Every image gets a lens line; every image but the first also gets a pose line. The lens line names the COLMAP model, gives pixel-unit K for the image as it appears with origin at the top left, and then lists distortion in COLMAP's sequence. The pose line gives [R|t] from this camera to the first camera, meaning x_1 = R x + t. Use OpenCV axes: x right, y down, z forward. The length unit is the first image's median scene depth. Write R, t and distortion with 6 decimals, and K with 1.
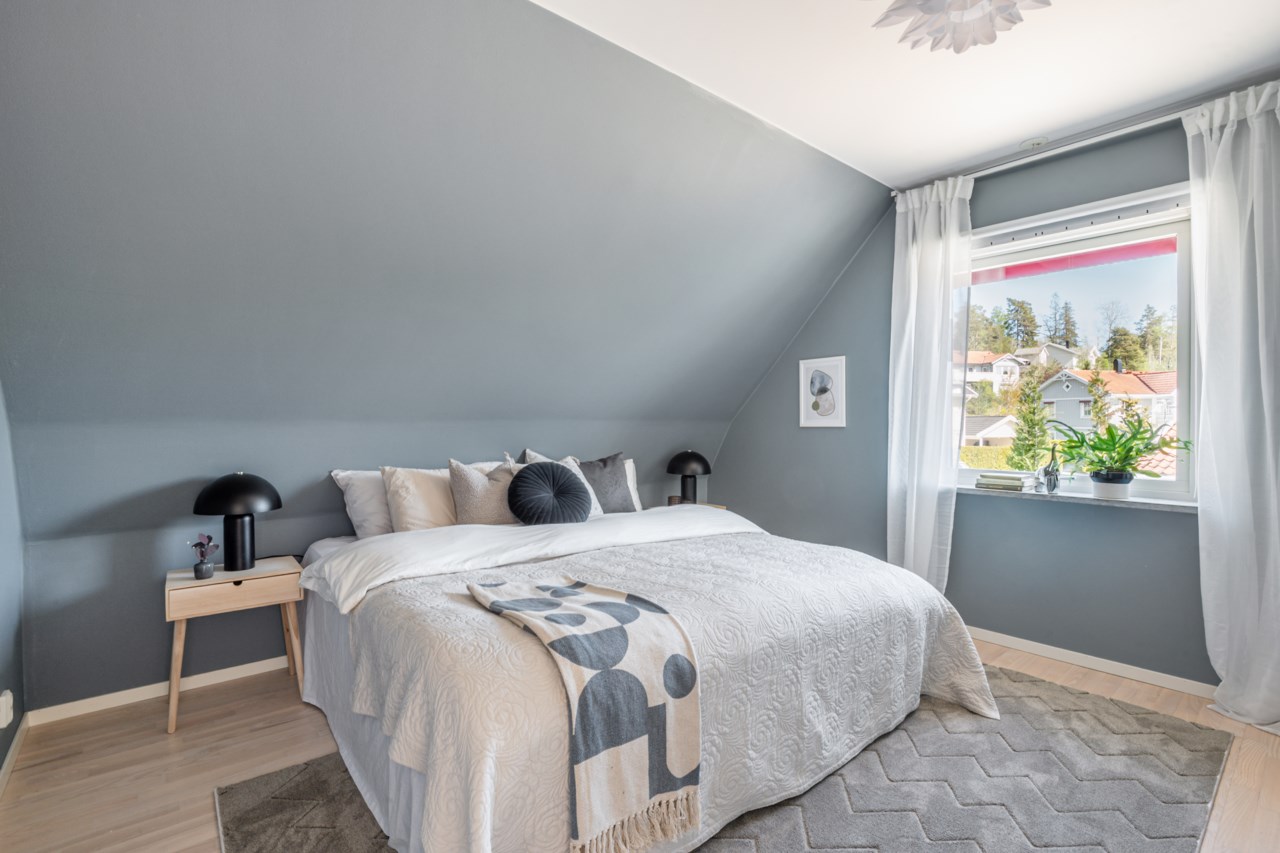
lens RADIAL K [[582.0, 0, 633.5], [0, 582.0, 431.0], [0, 0, 1]] dist [-0.018376, -0.000554]
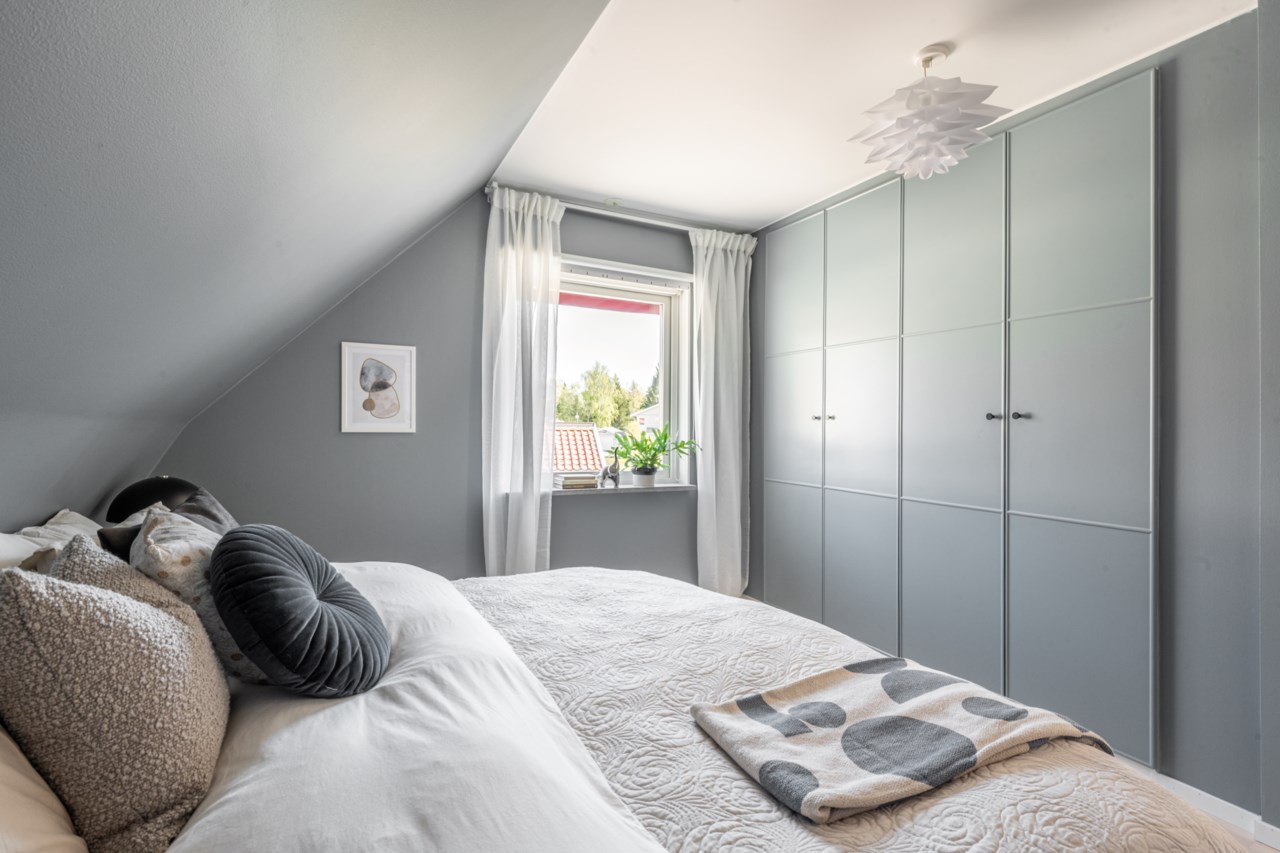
lens RADIAL K [[582.0, 0, 632.8], [0, 582.0, 427.0], [0, 0, 1]] dist [-0.018376, -0.000554]
pose [[0.222011, 0.004231, 0.975035, -0.455977], [-0.003882, 0.999986, -0.003456, -0.016420], [-0.975036, -0.003018, 0.222025, 0.626513]]
